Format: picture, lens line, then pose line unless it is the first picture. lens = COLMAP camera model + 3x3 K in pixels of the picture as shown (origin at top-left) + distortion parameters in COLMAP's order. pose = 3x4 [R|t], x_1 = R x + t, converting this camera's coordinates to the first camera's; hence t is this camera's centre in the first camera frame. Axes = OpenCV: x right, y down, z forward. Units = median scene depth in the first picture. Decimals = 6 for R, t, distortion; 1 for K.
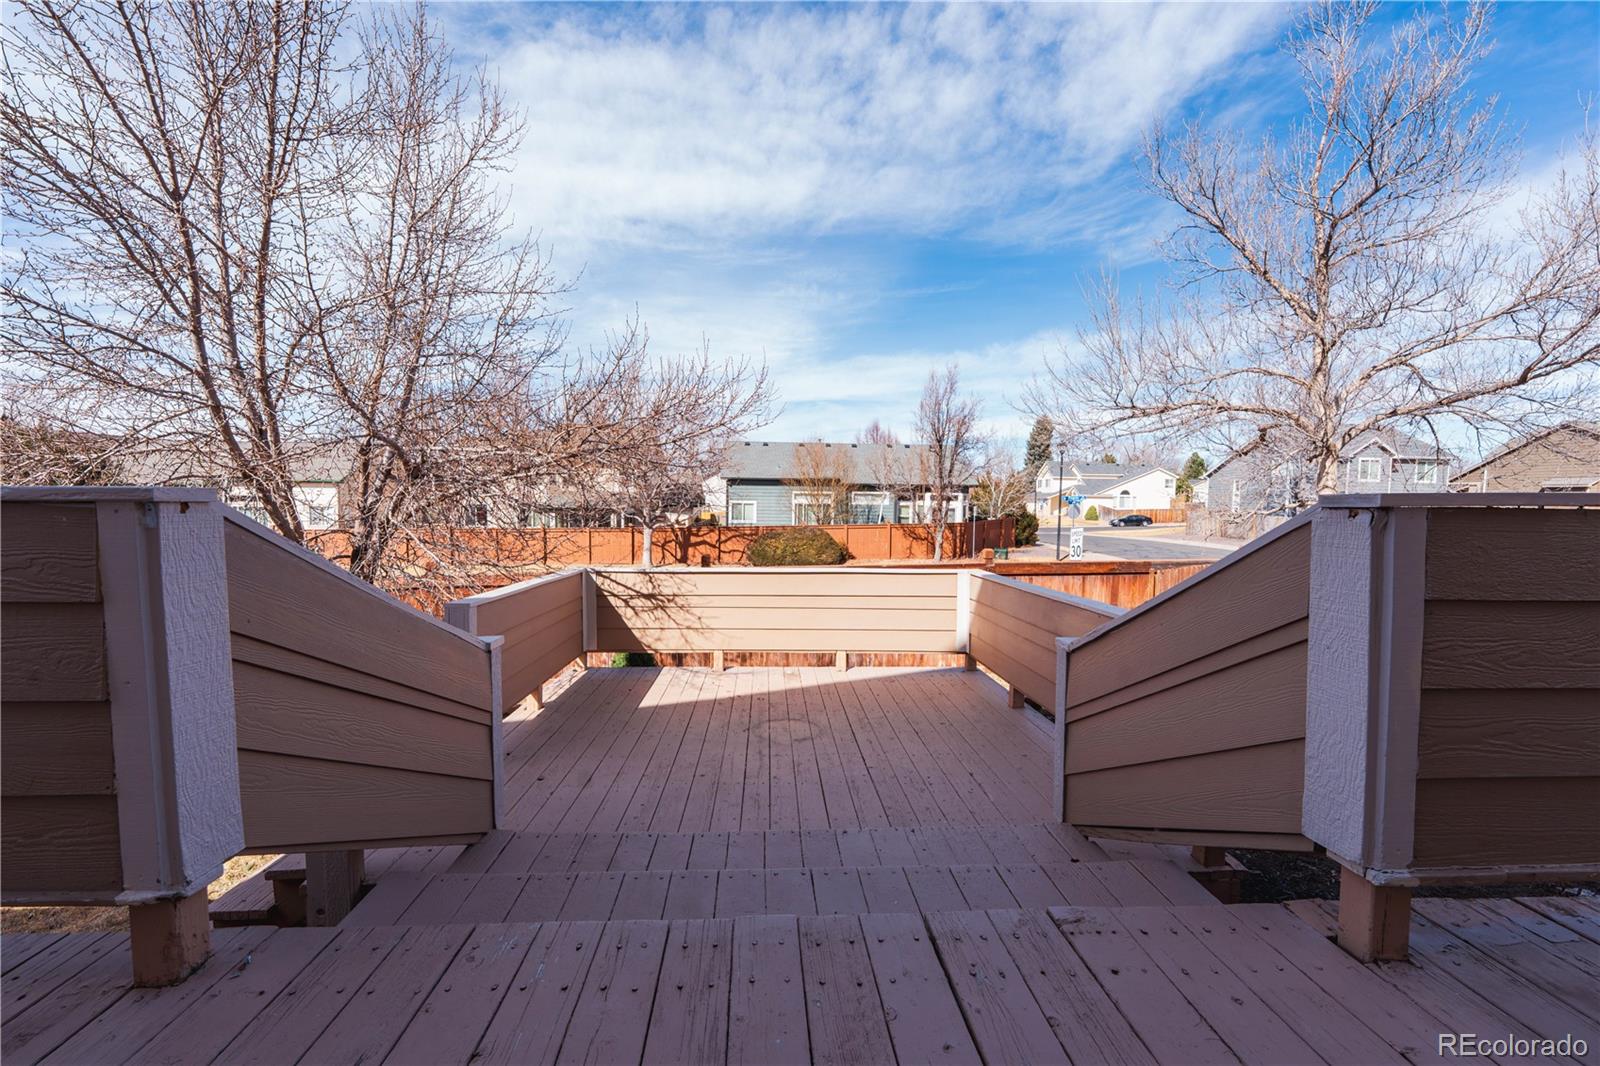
lens RADIAL K [[649.8, 0, 794.8], [0, 649.8, 537.2], [0, 0, 1]] dist [-0.003346, -0.000195]
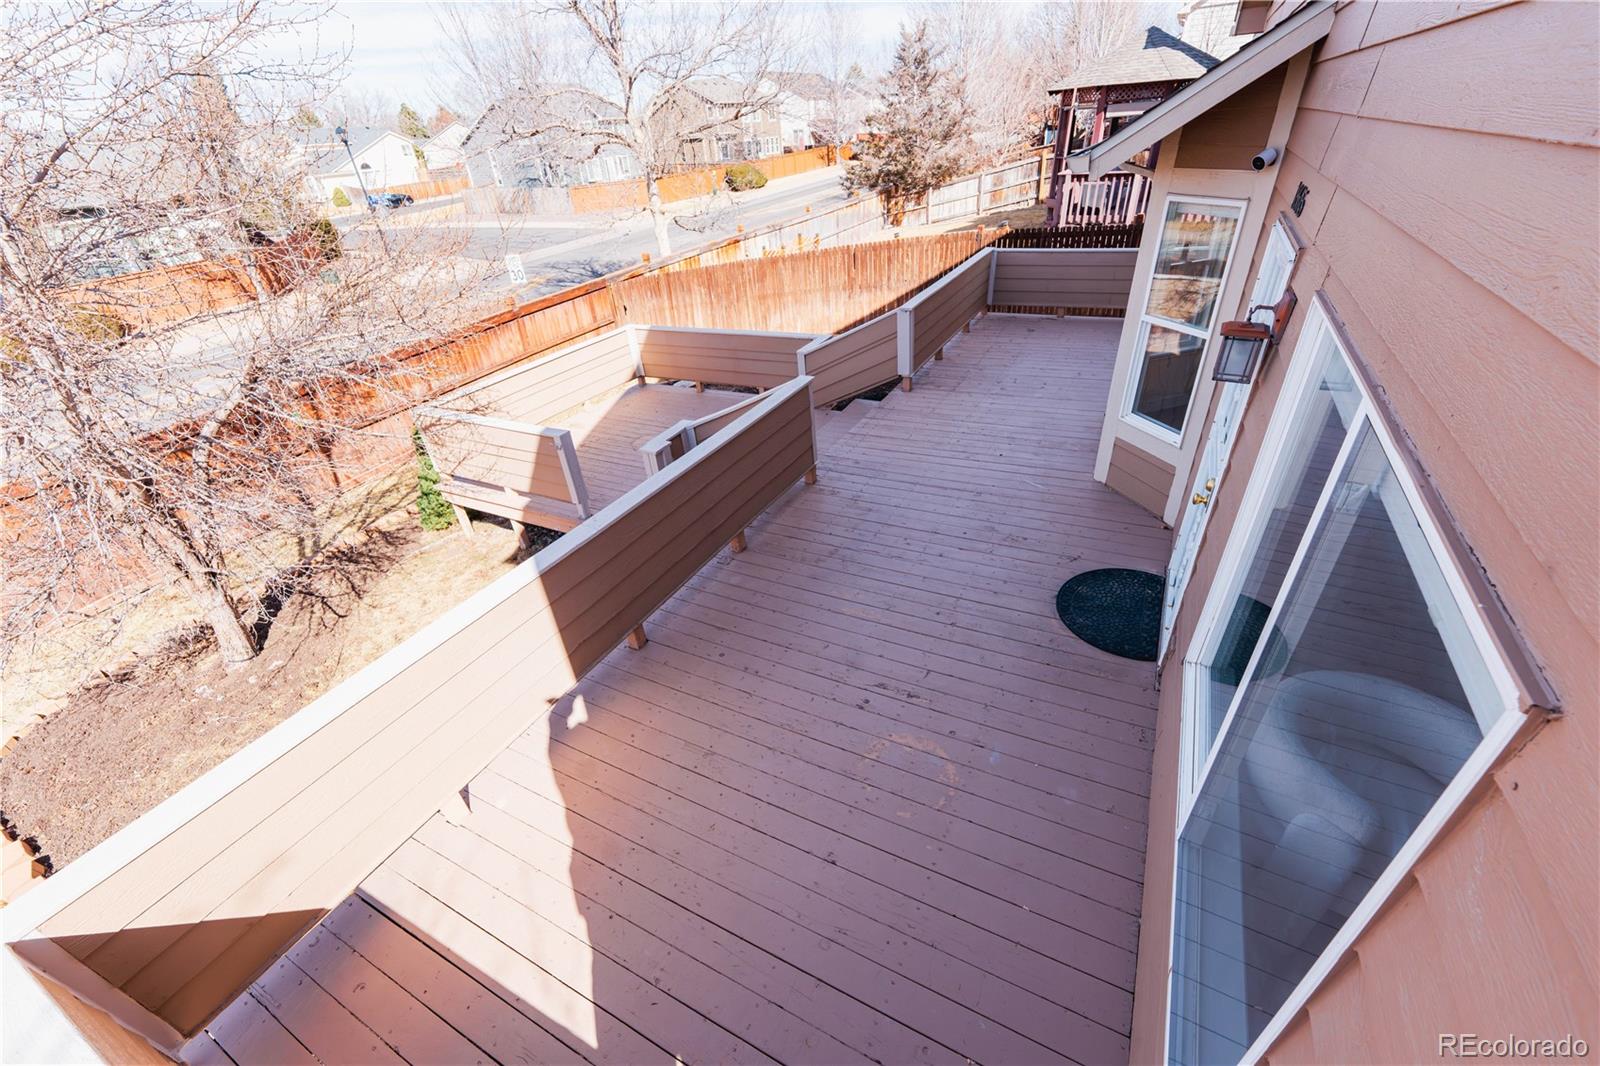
lens RADIAL K [[649.8, 0, 797.5], [0, 649.8, 537.5], [0, 0, 1]] dist [-0.003346, -0.000195]
pose [[0.494335, -0.501677, 0.709897, -0.983161], [0.118668, 0.847958, 0.516609, -0.301435], [-0.861133, -0.171136, 0.478708, -0.254356]]
